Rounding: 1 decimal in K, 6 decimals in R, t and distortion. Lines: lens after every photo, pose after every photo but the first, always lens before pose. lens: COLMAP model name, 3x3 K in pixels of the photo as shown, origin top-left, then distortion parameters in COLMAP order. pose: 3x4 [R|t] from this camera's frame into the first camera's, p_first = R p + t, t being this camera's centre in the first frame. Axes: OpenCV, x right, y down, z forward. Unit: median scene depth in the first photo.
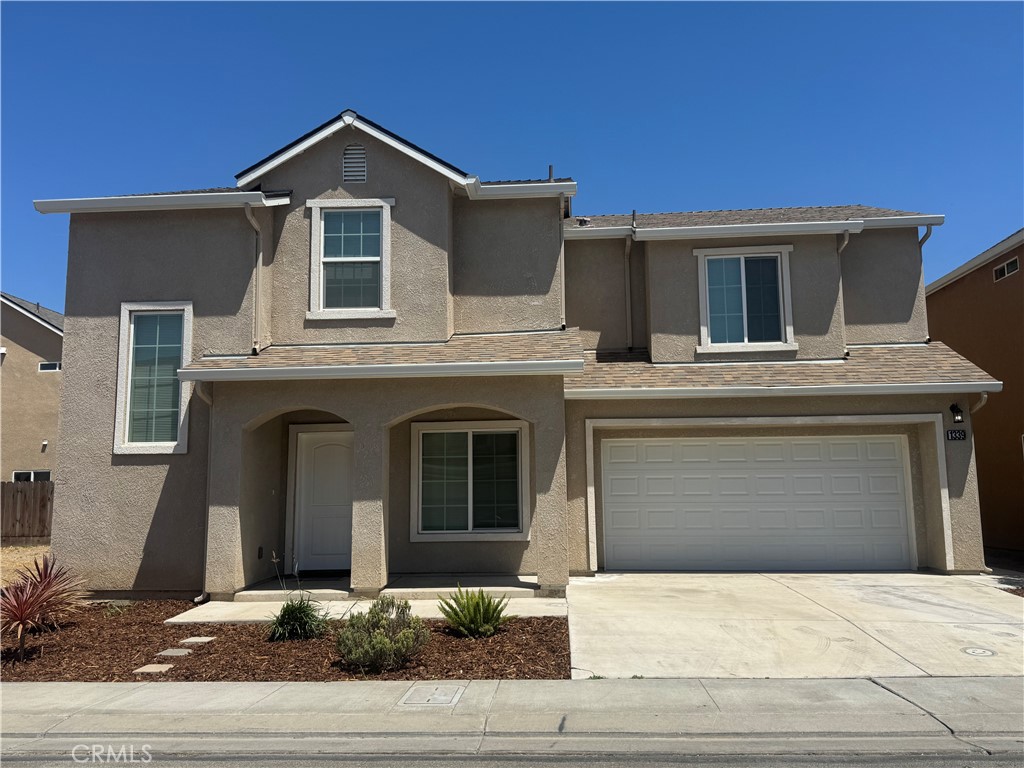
lens RADIAL K [[800.1, 0, 512.5], [0, 800.1, 392.3], [0, 0, 1]] dist [0.011637, 0.002557]
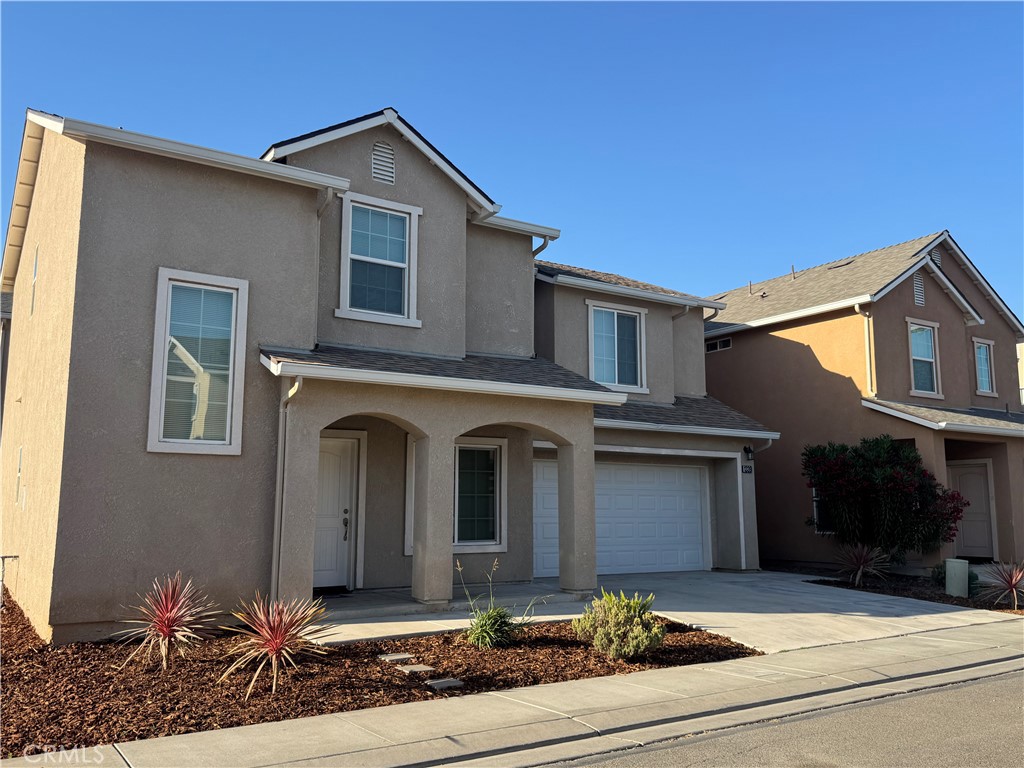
lens RADIAL K [[879.1, 0, 512.6], [0, 879.1, 380.8], [0, 0, 1]] dist [-0.020259, -0.004790]
pose [[0.788984, 0.105790, 0.605237, -0.696072], [-0.096297, 0.994183, -0.048243, 0.012542], [-0.606820, -0.020219, 0.794582, 0.060472]]
